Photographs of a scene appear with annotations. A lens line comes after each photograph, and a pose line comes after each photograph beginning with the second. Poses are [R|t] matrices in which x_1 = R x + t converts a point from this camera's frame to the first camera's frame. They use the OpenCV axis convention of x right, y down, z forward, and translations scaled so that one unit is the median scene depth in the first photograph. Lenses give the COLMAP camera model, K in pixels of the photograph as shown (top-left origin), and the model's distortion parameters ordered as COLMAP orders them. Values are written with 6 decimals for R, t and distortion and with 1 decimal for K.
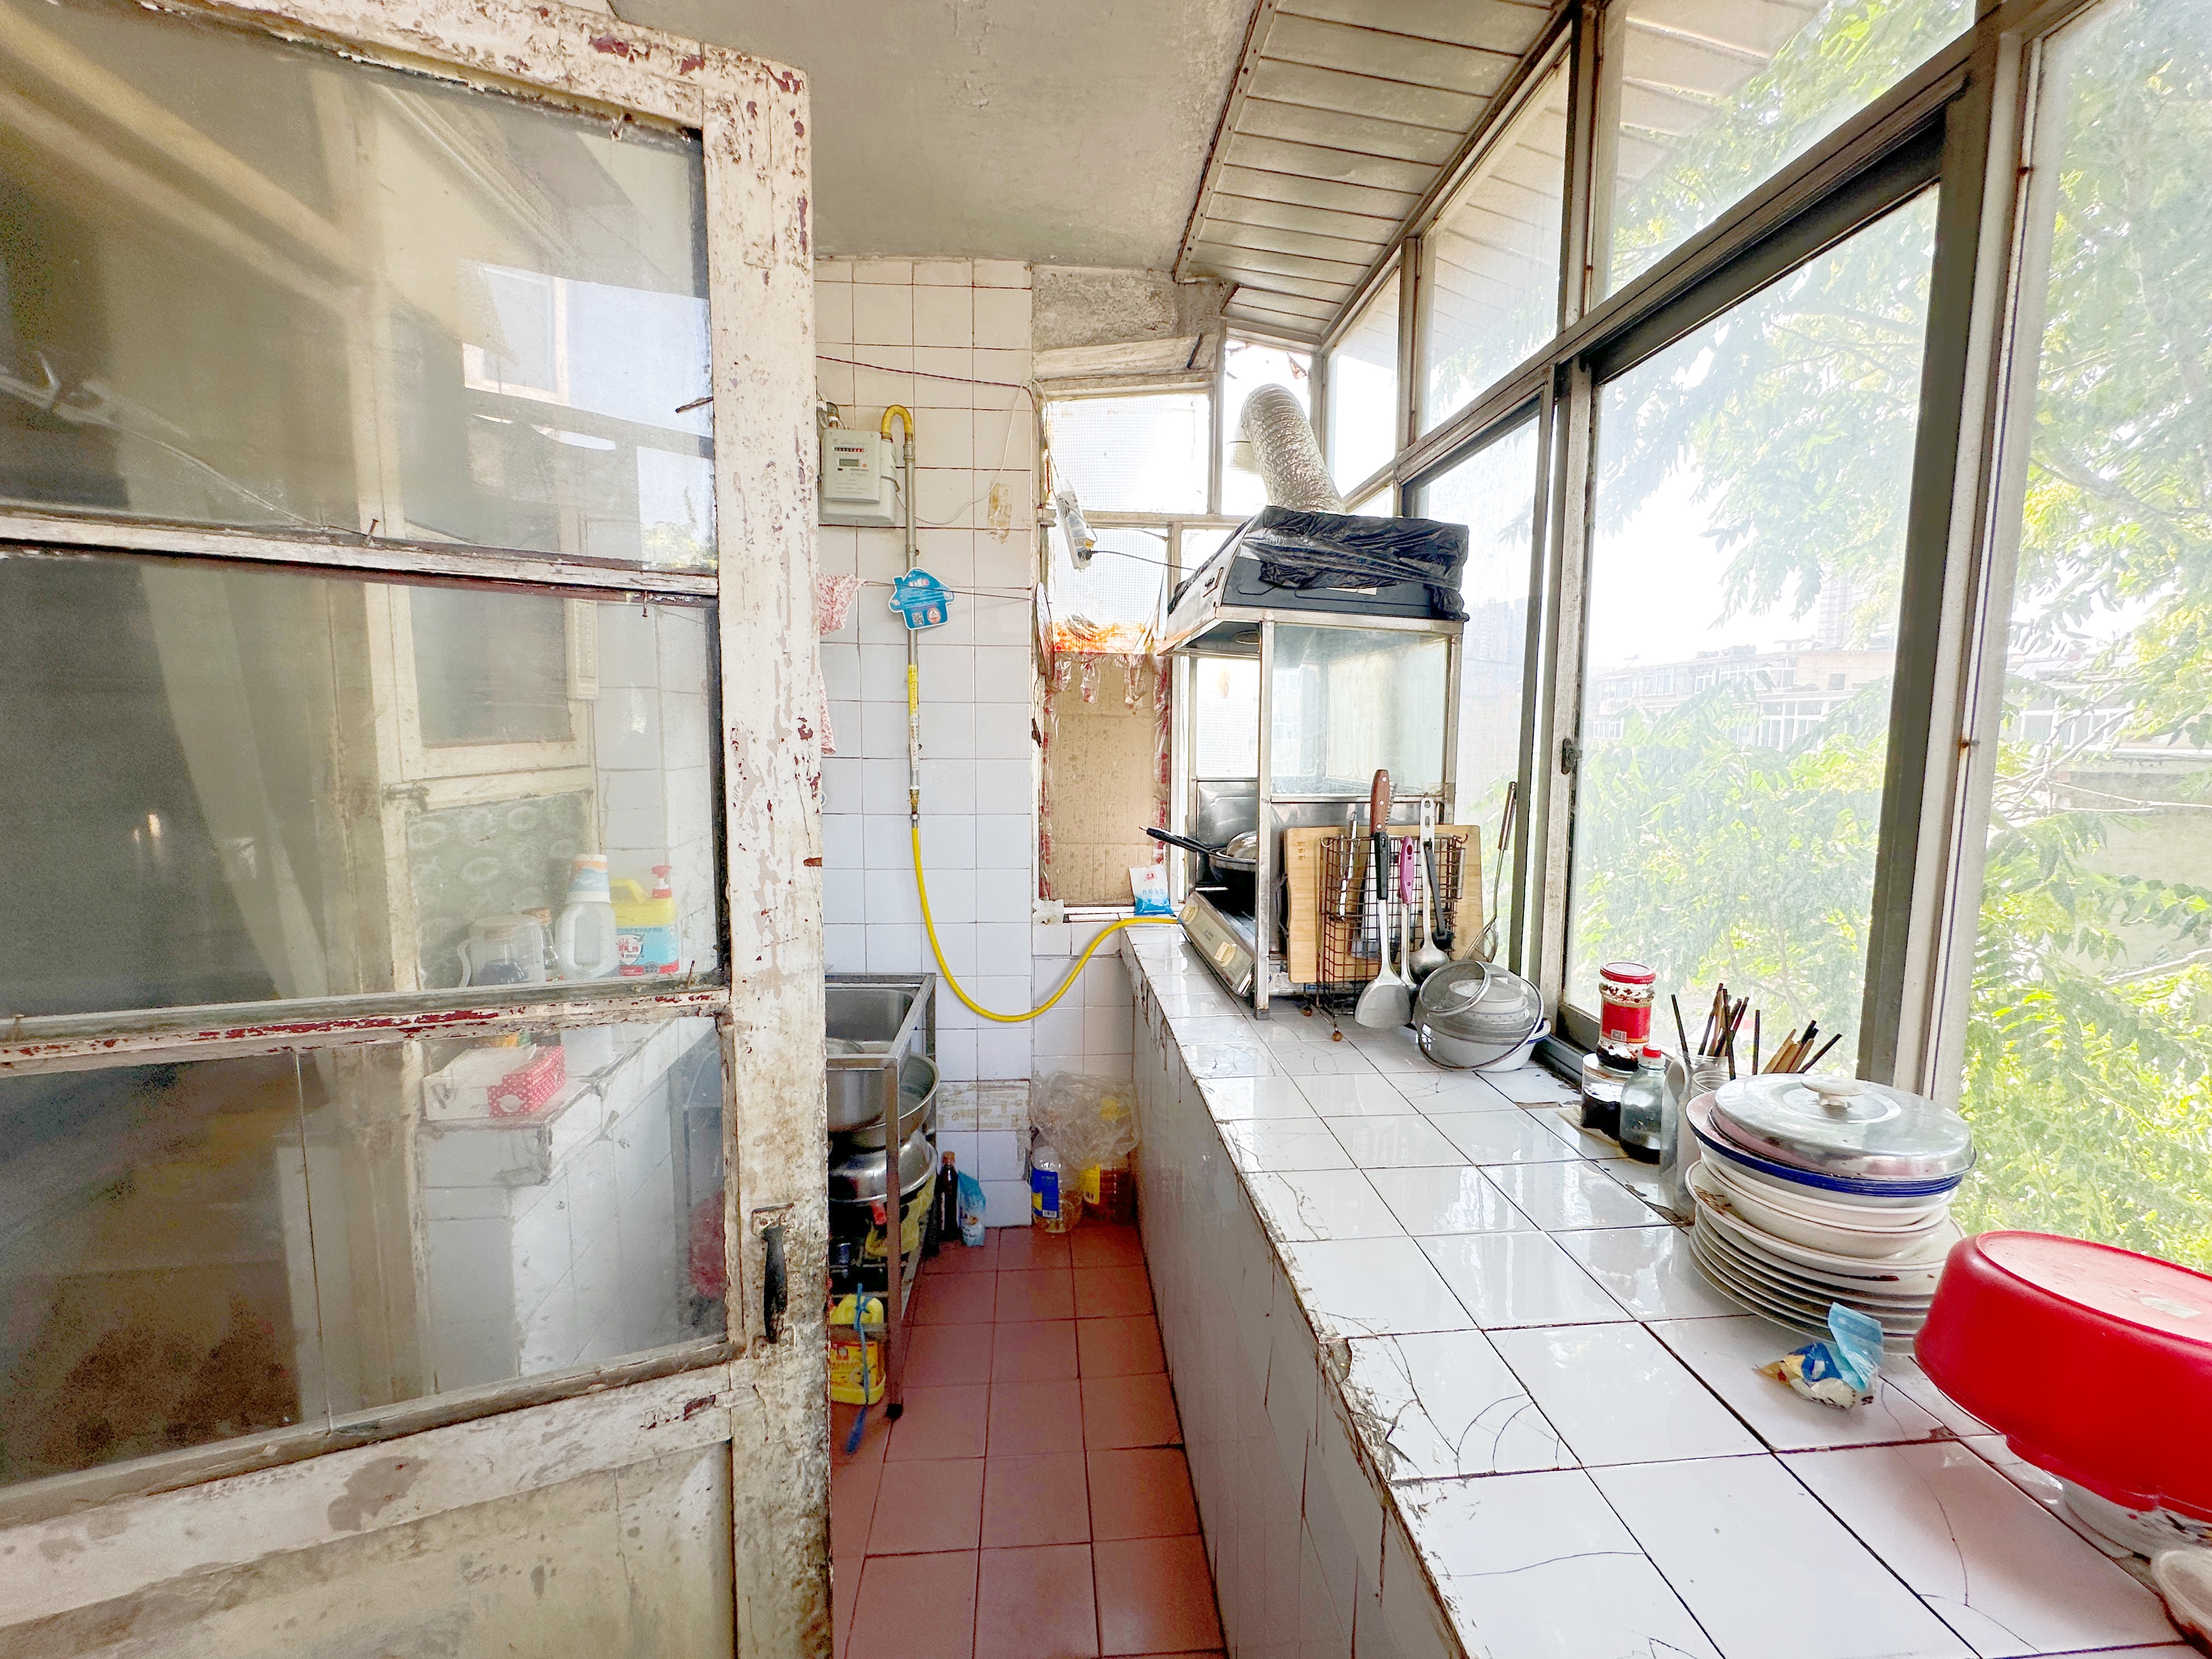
lens RADIAL K [[879.2, 0, 1114.4], [0, 879.2, 827.0], [0, 0, 1]] dist [0.000295, 0.000037]
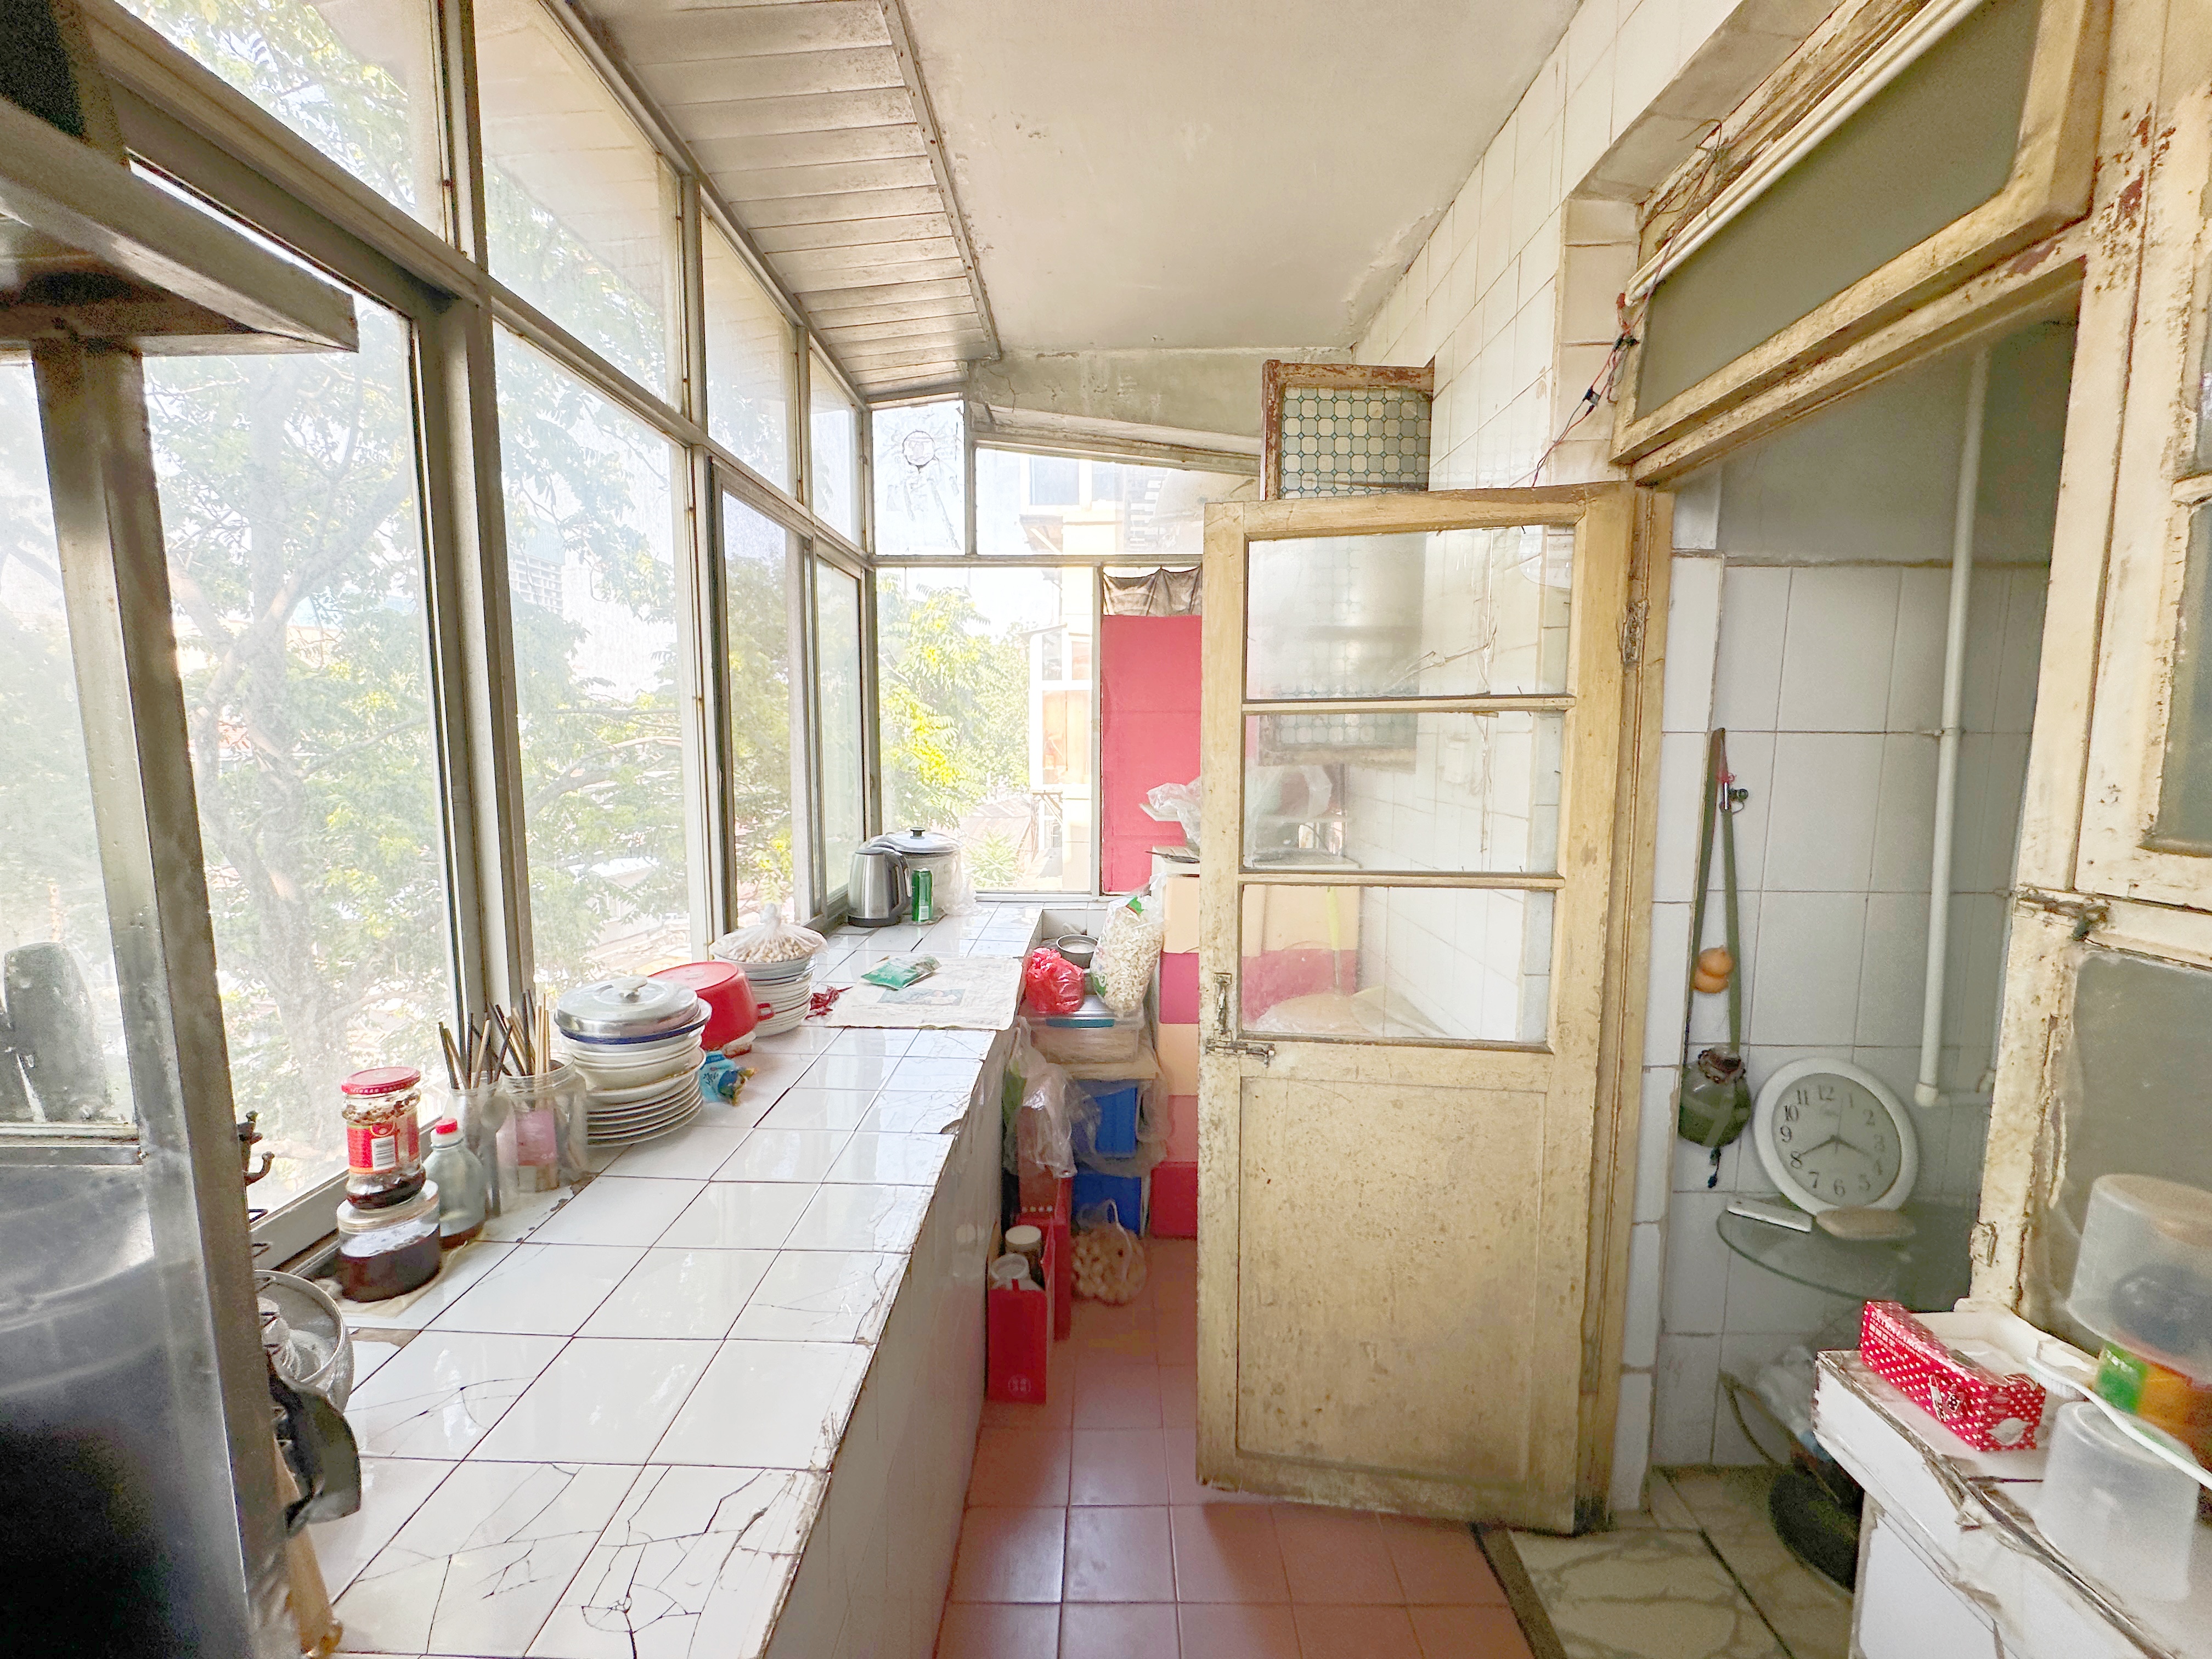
lens RADIAL K [[879.2, 0, 1114.4], [0, 879.2, 827.0], [0, 0, 1]] dist [0.000295, 0.000037]
pose [[-0.995009, -0.021598, 0.097424, -0.141218], [-0.001008, 0.978423, 0.206609, -0.225702], [-0.099784, 0.205480, -0.973561, 1.631989]]
